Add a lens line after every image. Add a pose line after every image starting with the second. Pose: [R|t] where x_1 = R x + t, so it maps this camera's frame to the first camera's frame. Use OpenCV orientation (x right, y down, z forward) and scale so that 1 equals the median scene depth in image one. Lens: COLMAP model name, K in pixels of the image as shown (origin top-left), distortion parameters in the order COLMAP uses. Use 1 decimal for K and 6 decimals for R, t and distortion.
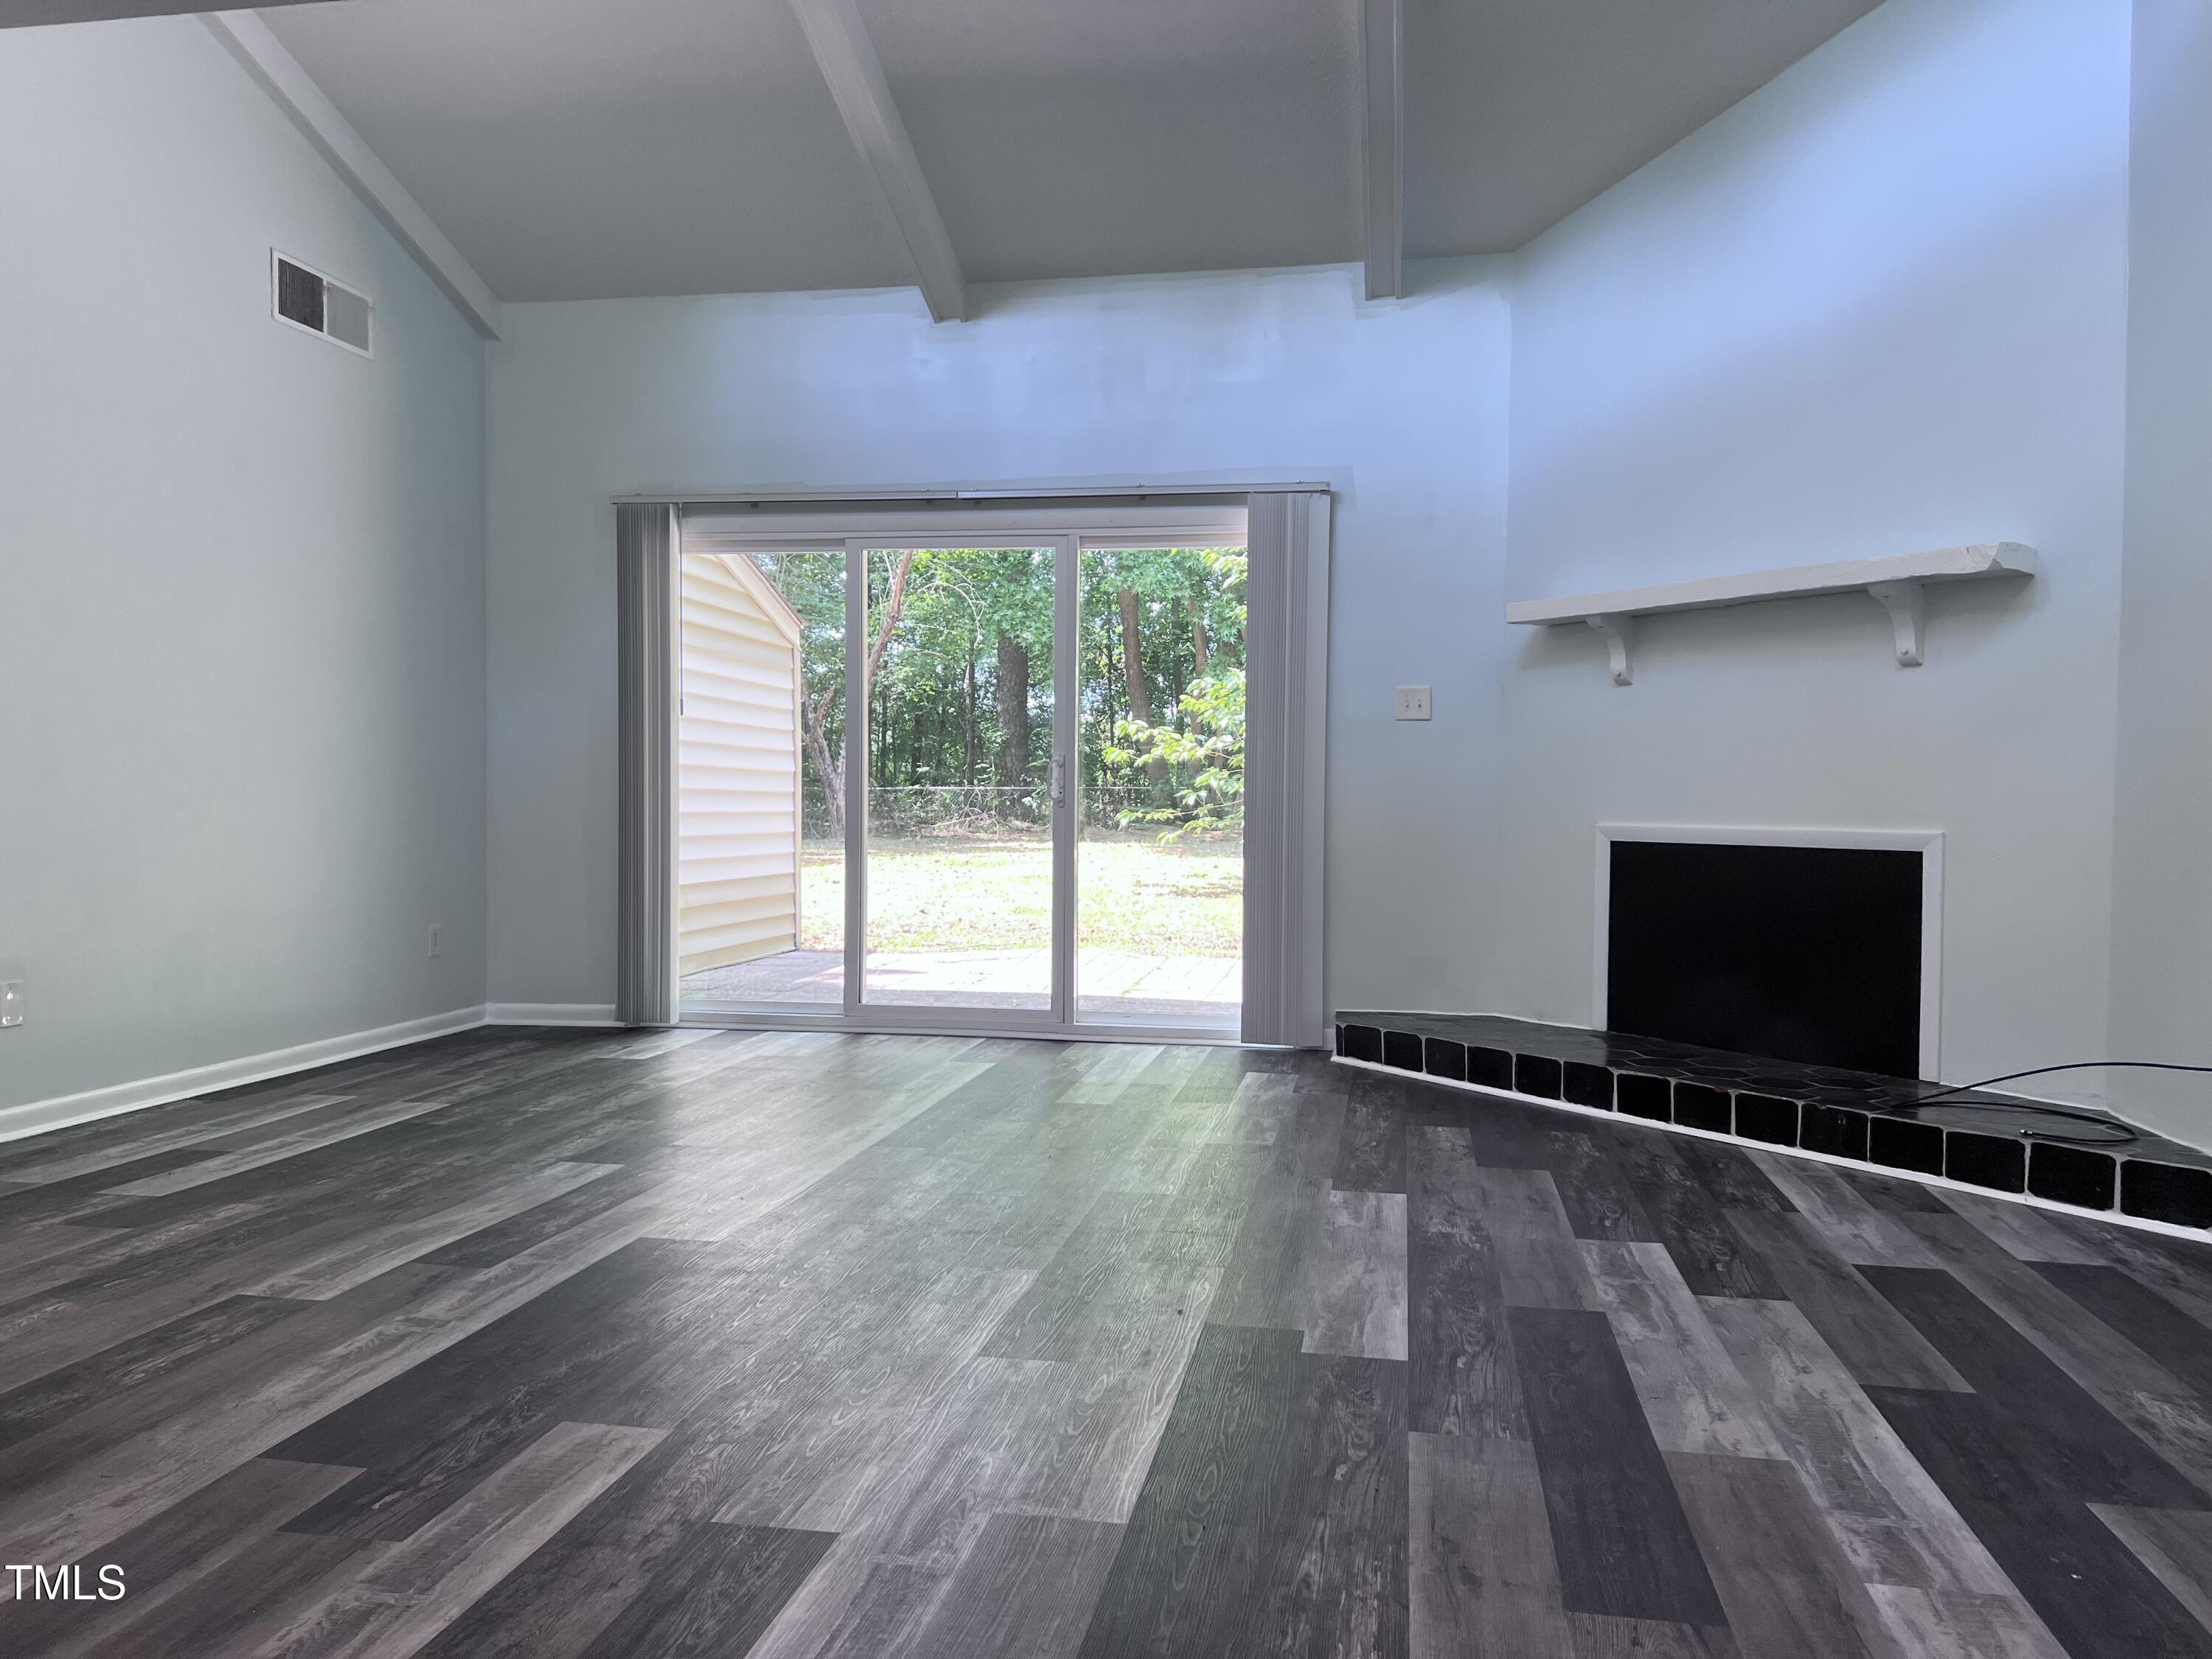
lens RADIAL K [[1684.5, 0, 1113.0], [0, 1684.5, 833.2], [0, 0, 1]] dist [0.047797, -0.036706]
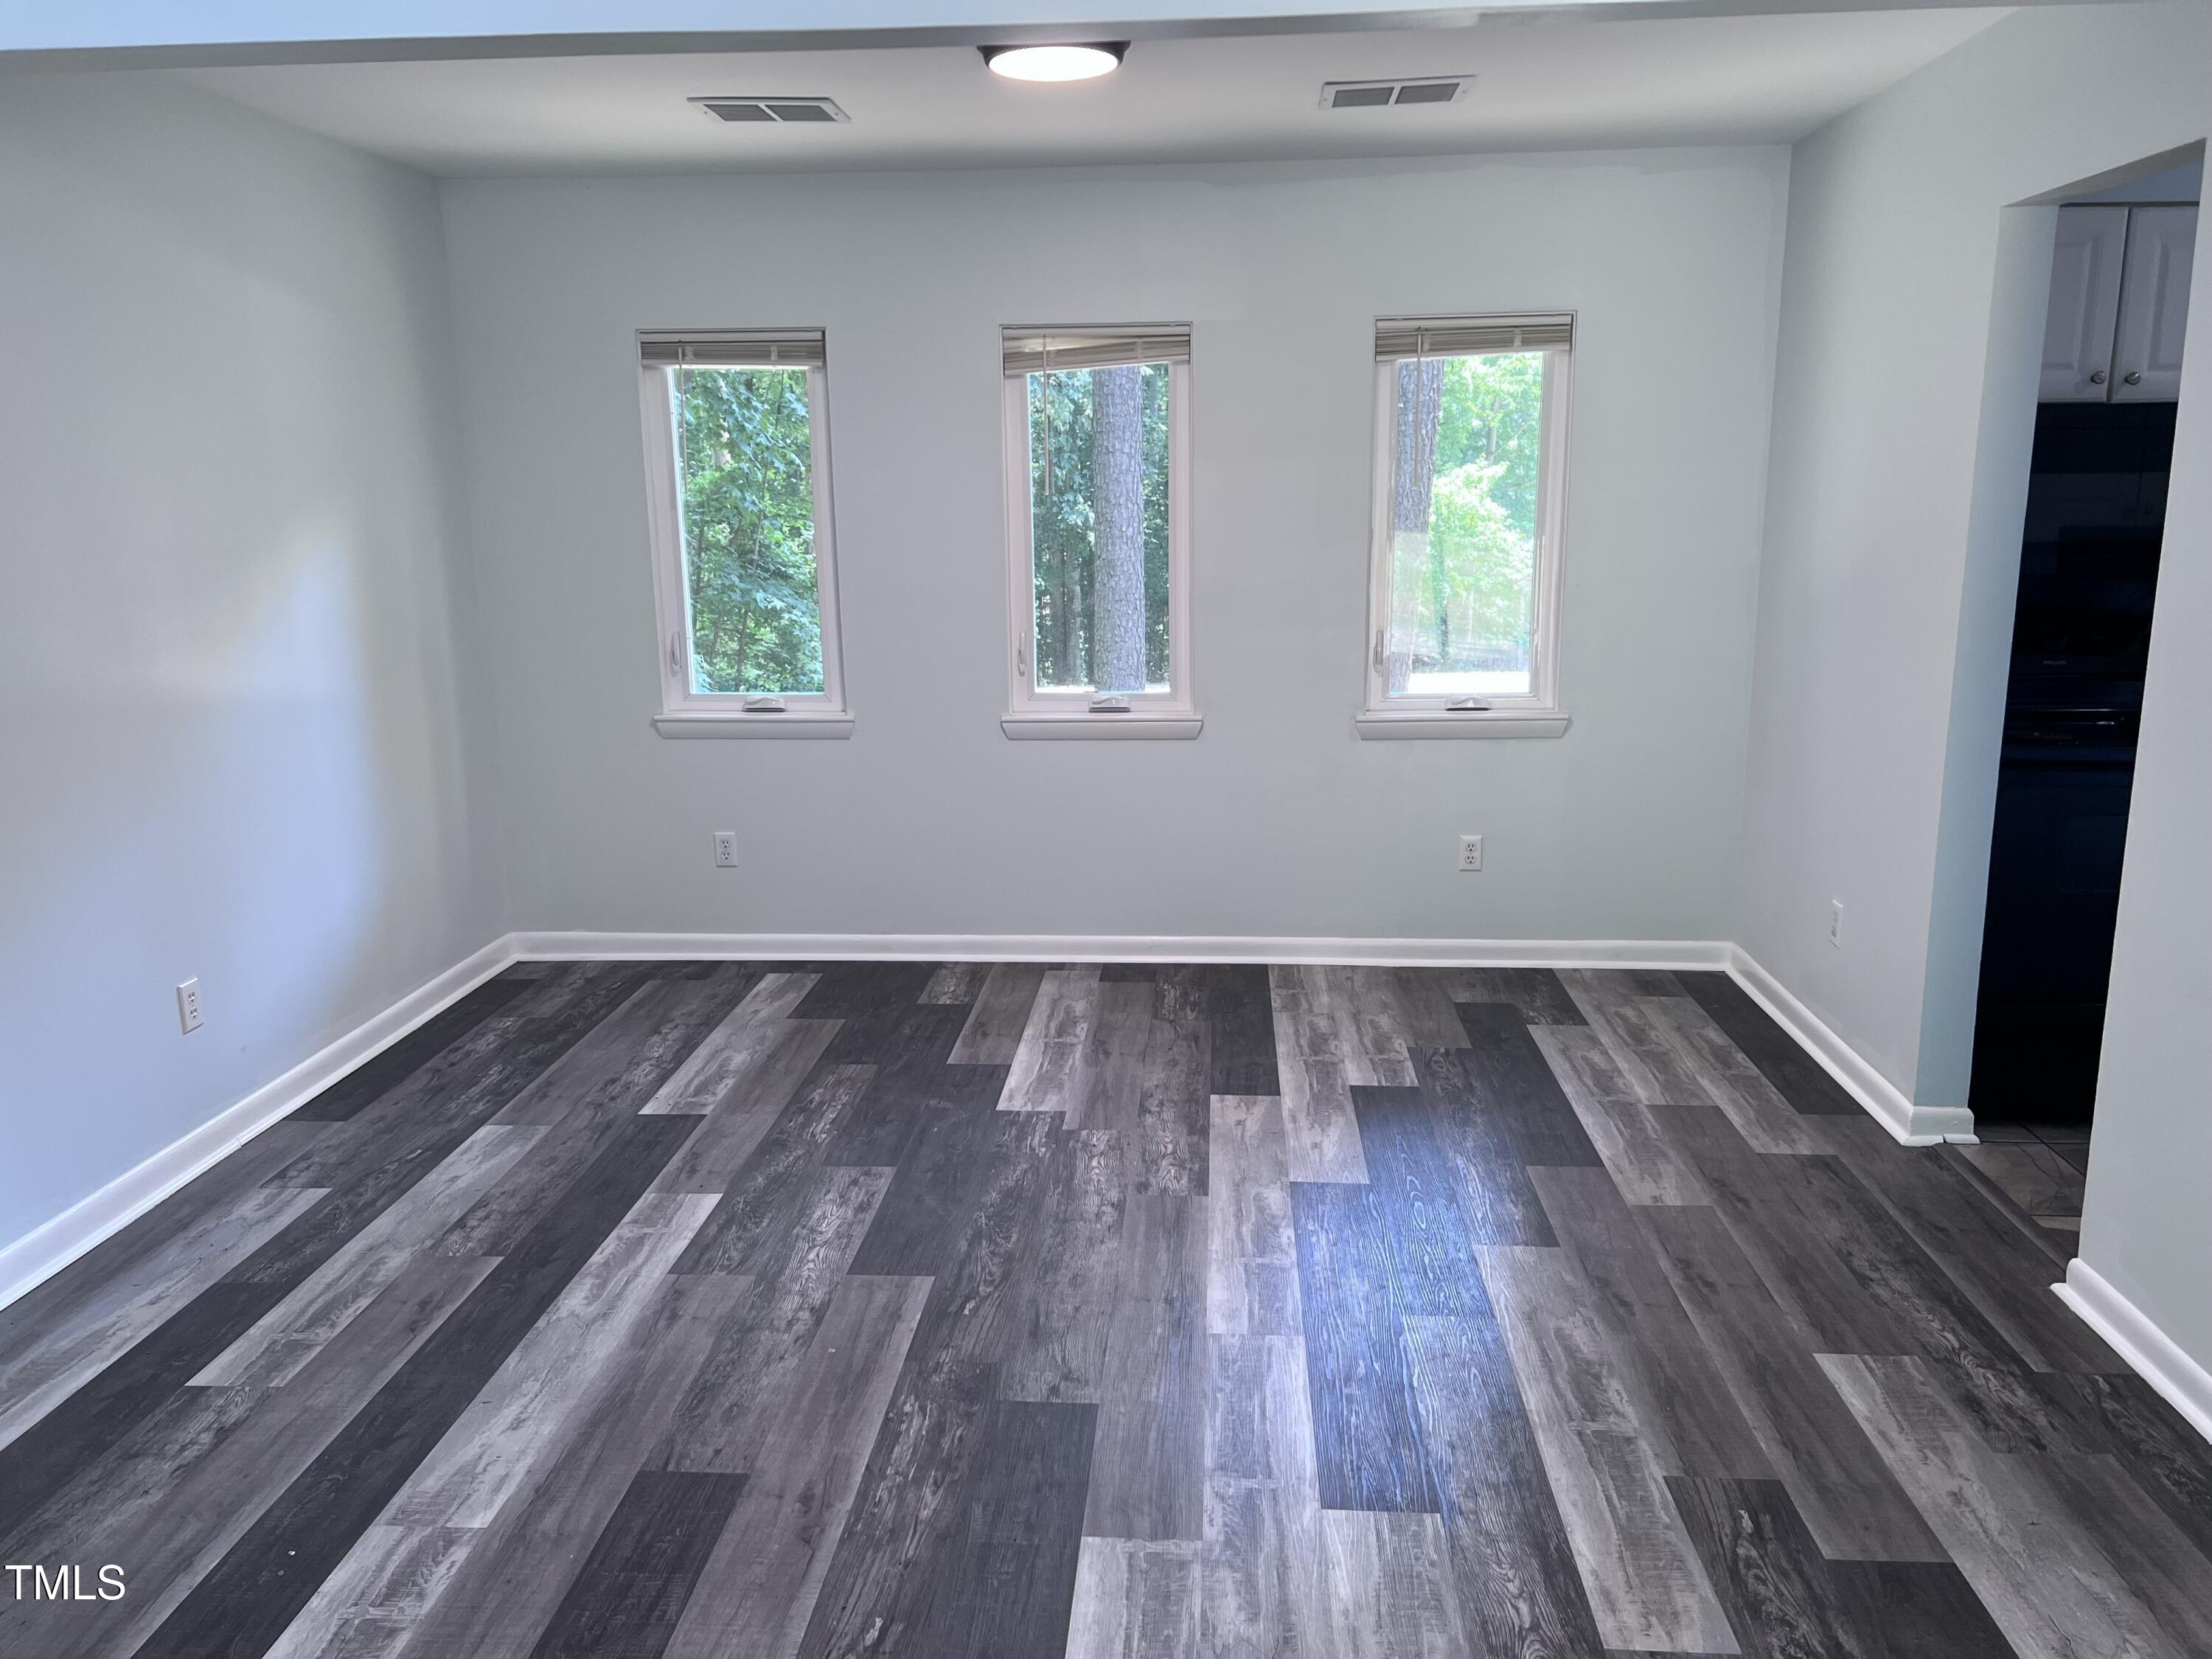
lens RADIAL K [[1684.5, 0, 1107.9], [0, 1684.5, 843.5], [0, 0, 1]] dist [0.047797, -0.036706]
pose [[-0.994395, 0.027045, -0.102210, 0.086897], [0.003268, 0.974129, 0.225969, -0.278410], [0.105677, 0.224369, -0.968757, 1.824272]]
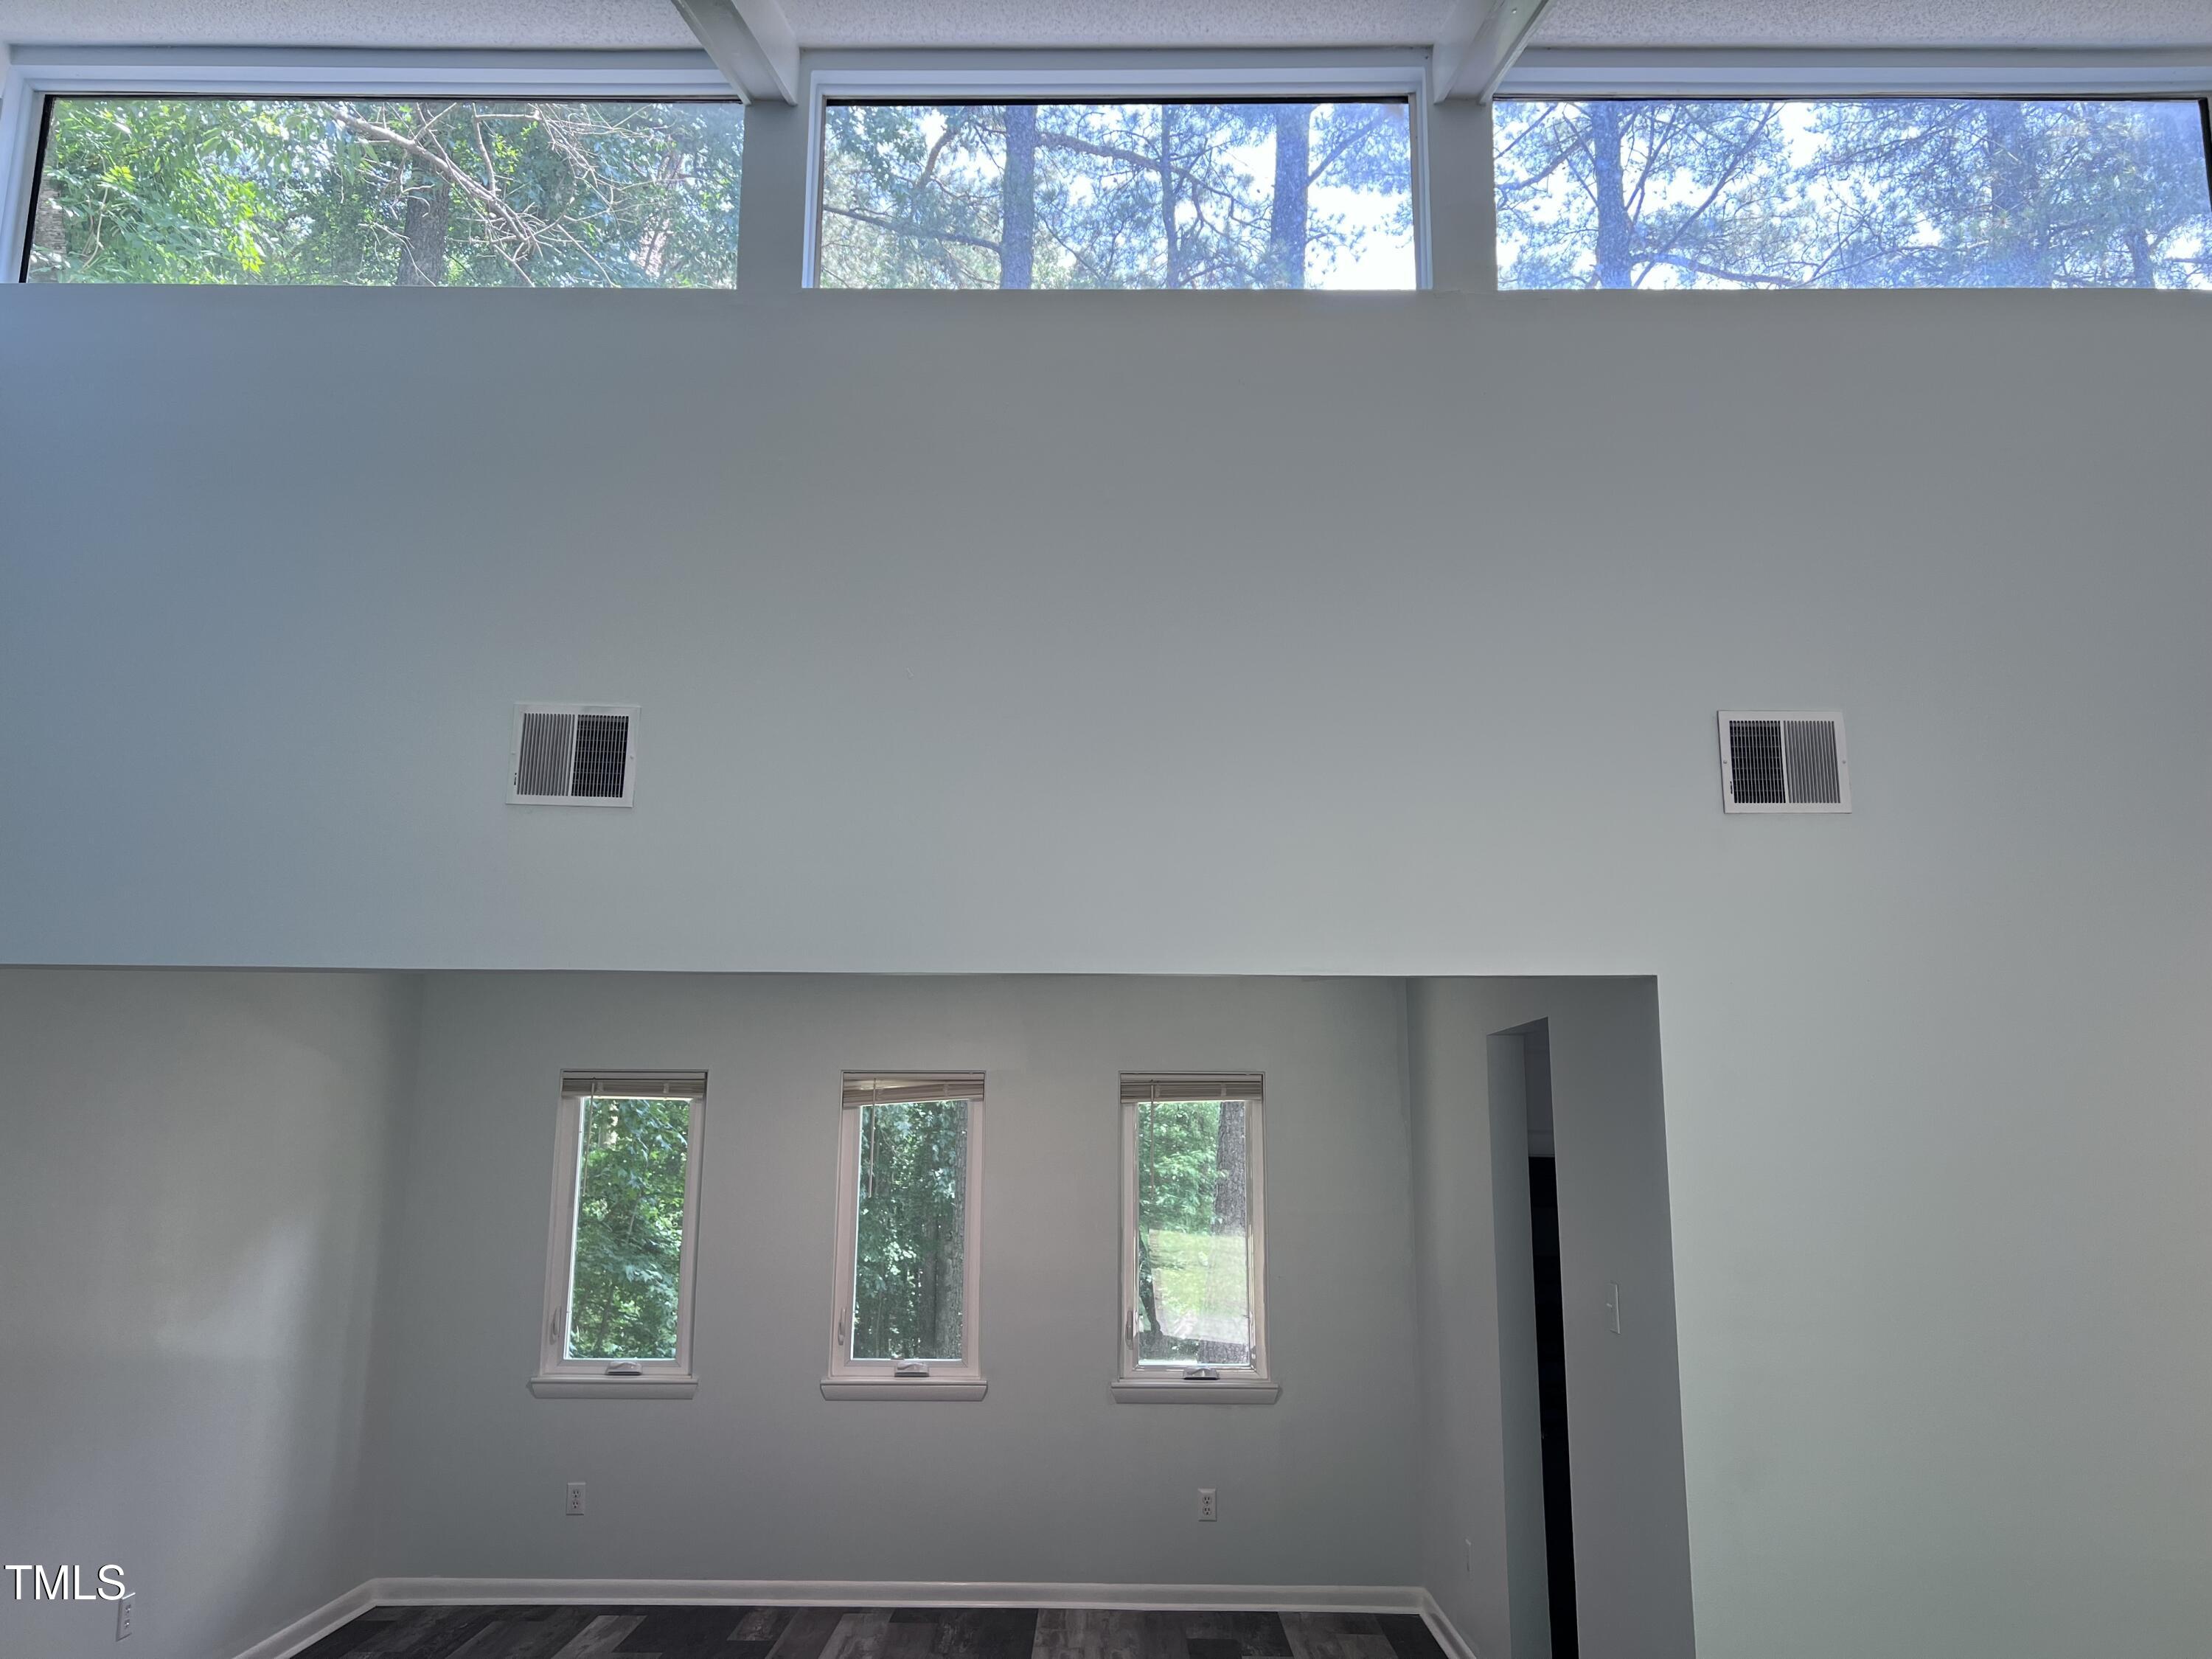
lens RADIAL K [[1684.5, 0, 1115.9], [0, 1684.5, 830.8], [0, 0, 1]] dist [0.047797, -0.036706]
pose [[-0.984492, -0.046435, -0.169175, 0.061568], [-0.016990, 0.985038, -0.171498, -0.311223], [0.174607, -0.165964, -0.970550, 2.125458]]
